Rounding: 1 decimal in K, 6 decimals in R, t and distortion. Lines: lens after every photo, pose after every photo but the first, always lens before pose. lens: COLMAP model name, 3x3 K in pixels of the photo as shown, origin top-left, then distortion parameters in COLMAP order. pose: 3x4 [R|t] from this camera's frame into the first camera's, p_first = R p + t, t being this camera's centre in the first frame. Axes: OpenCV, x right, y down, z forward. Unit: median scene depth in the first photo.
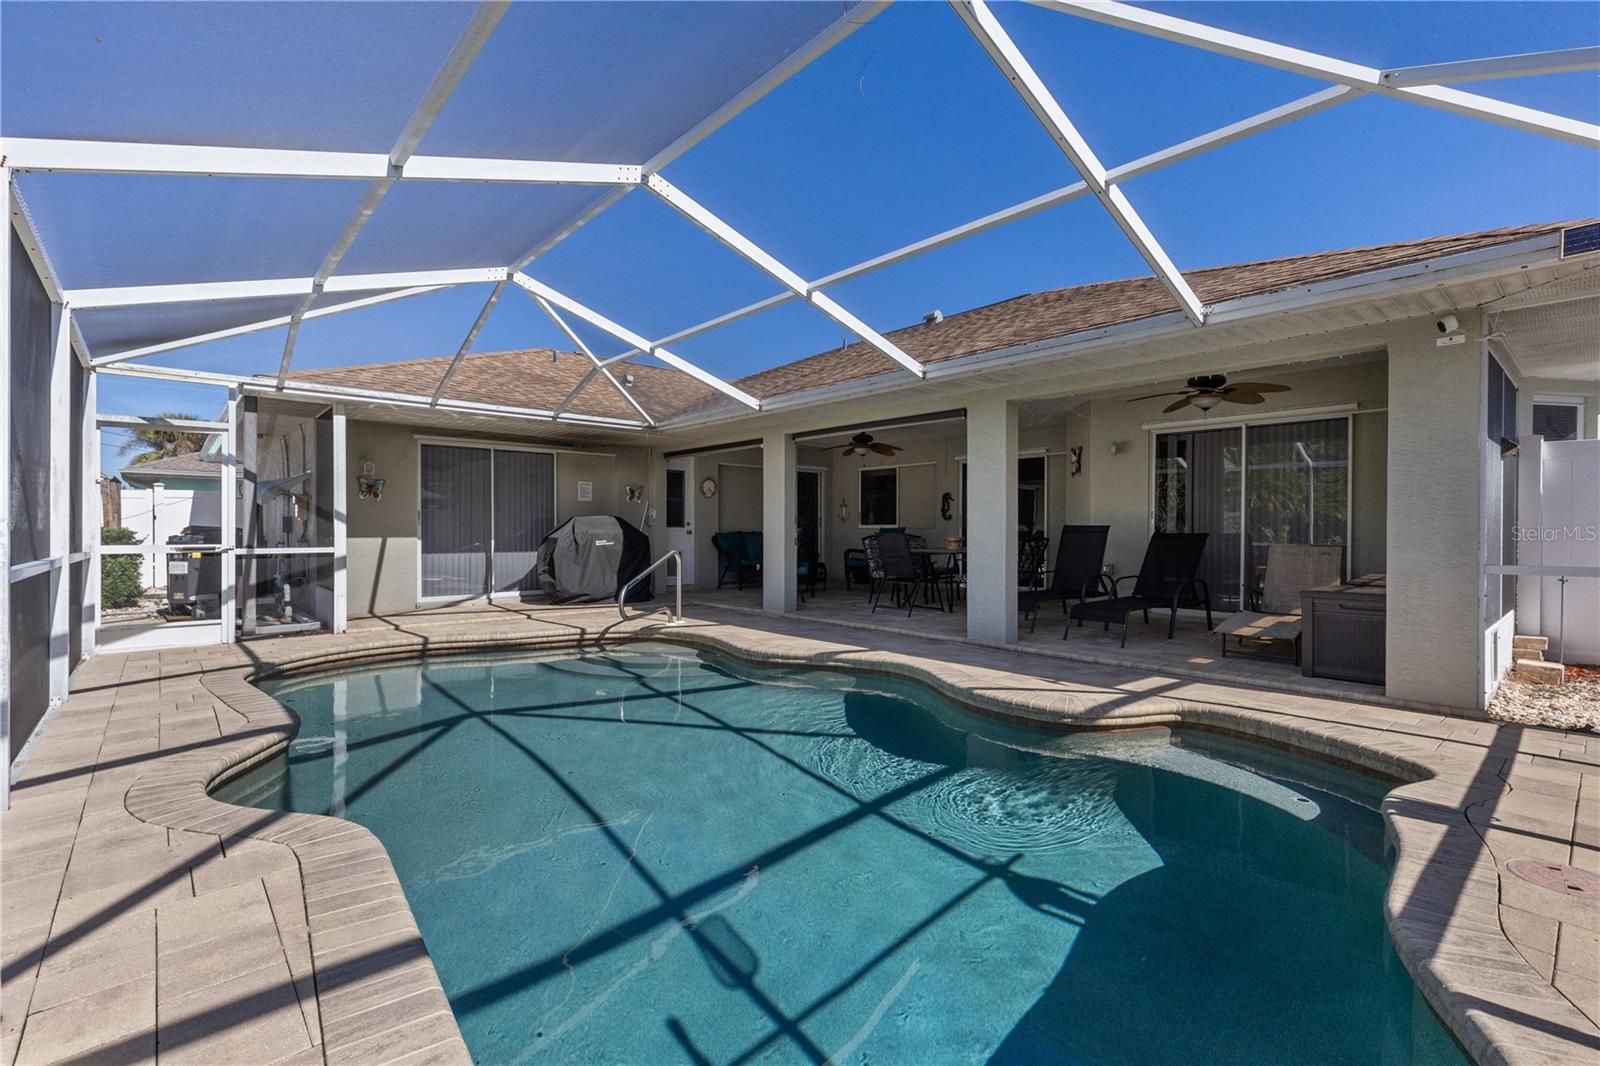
lens RADIAL K [[719.2, 0, 794.7], [0, 719.2, 526.2], [0, 0, 1]] dist [0.000663, -0.000110]
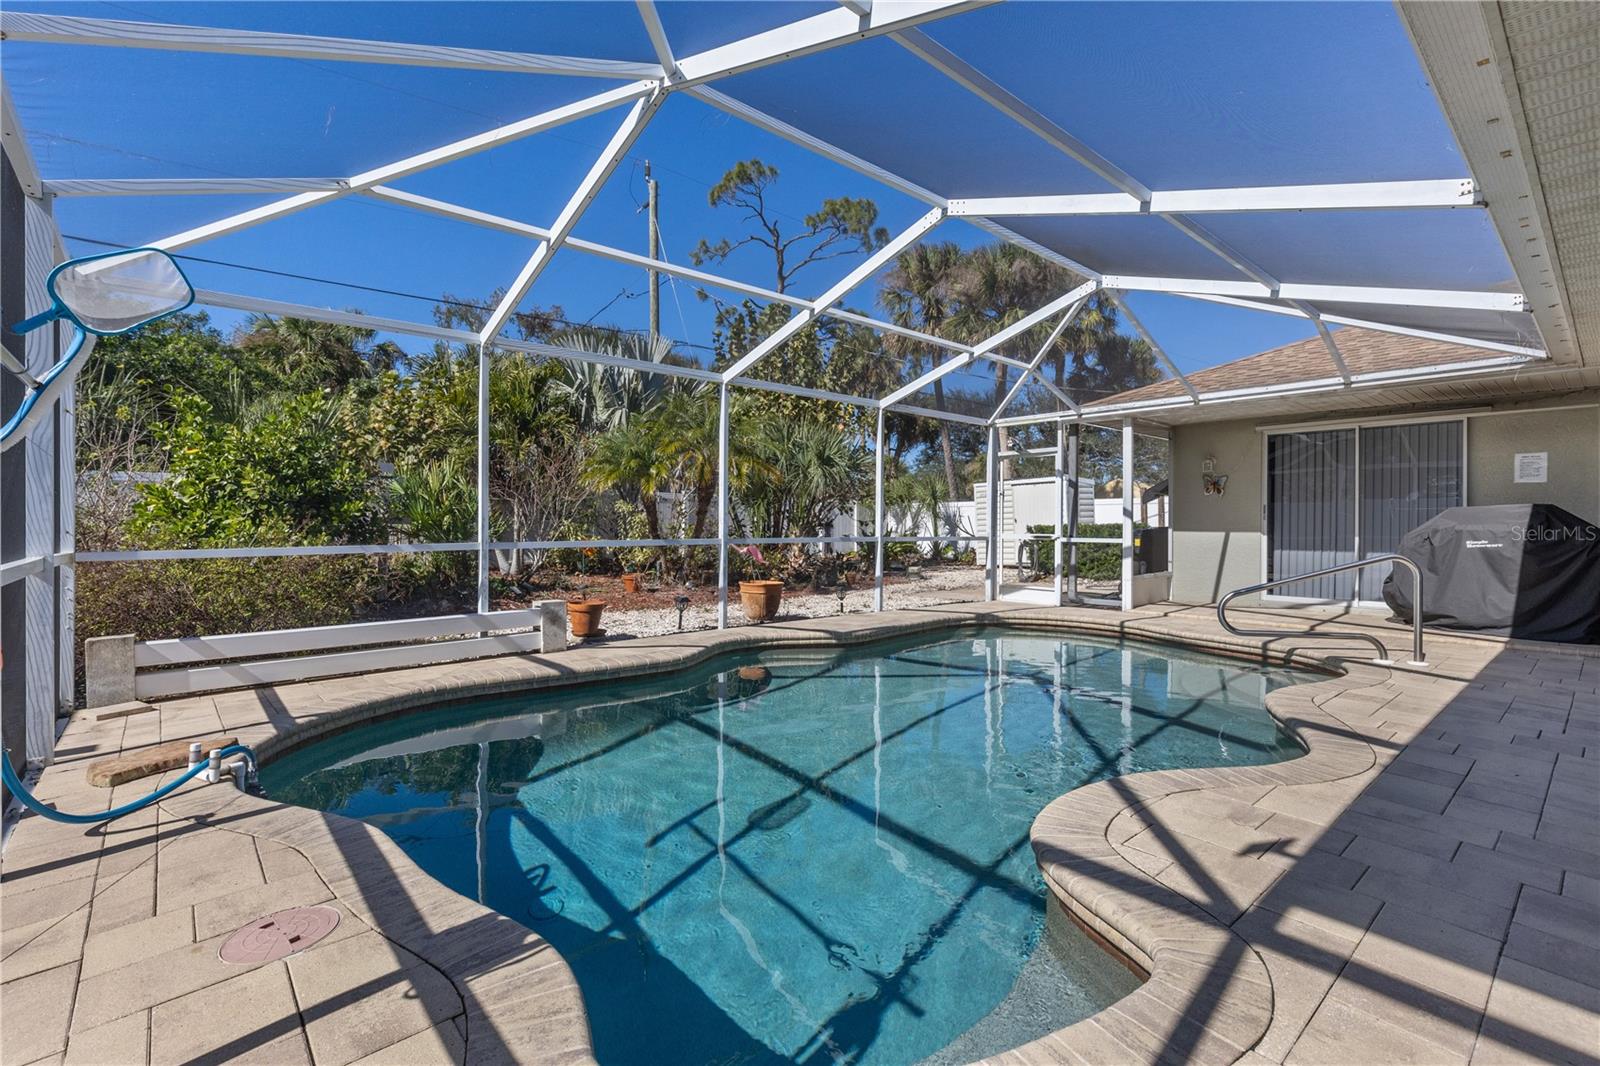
lens RADIAL K [[719.2, 0, 794.7], [0, 719.2, 526.2], [0, 0, 1]] dist [0.000663, -0.000110]
pose [[-0.005238, 0.004050, -0.999978, 0.599031], [-0.000438, 0.999992, 0.004053, 0.004681], [0.999986, 0.000460, -0.005236, 0.504654]]
